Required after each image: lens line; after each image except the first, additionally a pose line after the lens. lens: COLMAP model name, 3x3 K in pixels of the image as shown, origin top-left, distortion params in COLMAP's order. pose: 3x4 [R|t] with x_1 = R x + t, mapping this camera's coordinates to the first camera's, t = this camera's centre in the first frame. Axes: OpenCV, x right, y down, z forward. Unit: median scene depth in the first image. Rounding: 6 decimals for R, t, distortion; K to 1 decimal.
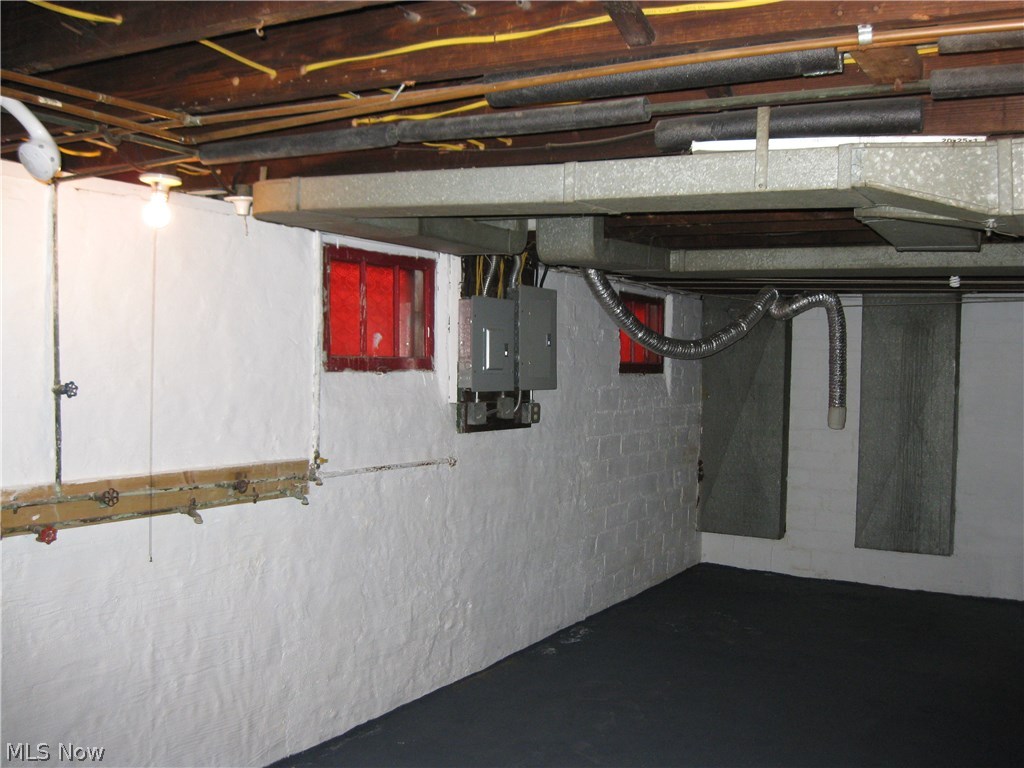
lens RADIAL K [[1039.9, 0, 512.0], [0, 1039.9, 384.0], [0, 0, 1]] dist [-0.126069, 0.002195]
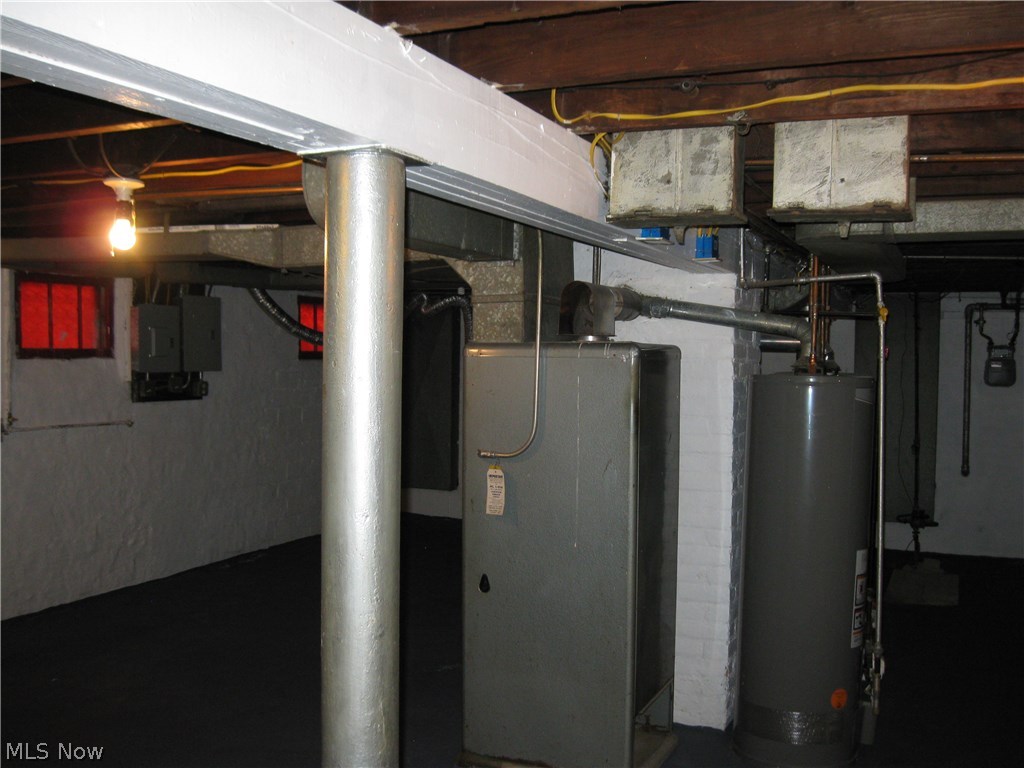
lens RADIAL K [[1039.9, 0, 512.0], [0, 1039.9, 384.0], [0, 0, 1]] dist [-0.126069, 0.002195]
pose [[0.995508, -0.008474, 0.094301, 0.325329], [0.007645, 0.999929, 0.009150, 0.013377], [-0.094371, -0.008387, 0.995502, -0.413528]]
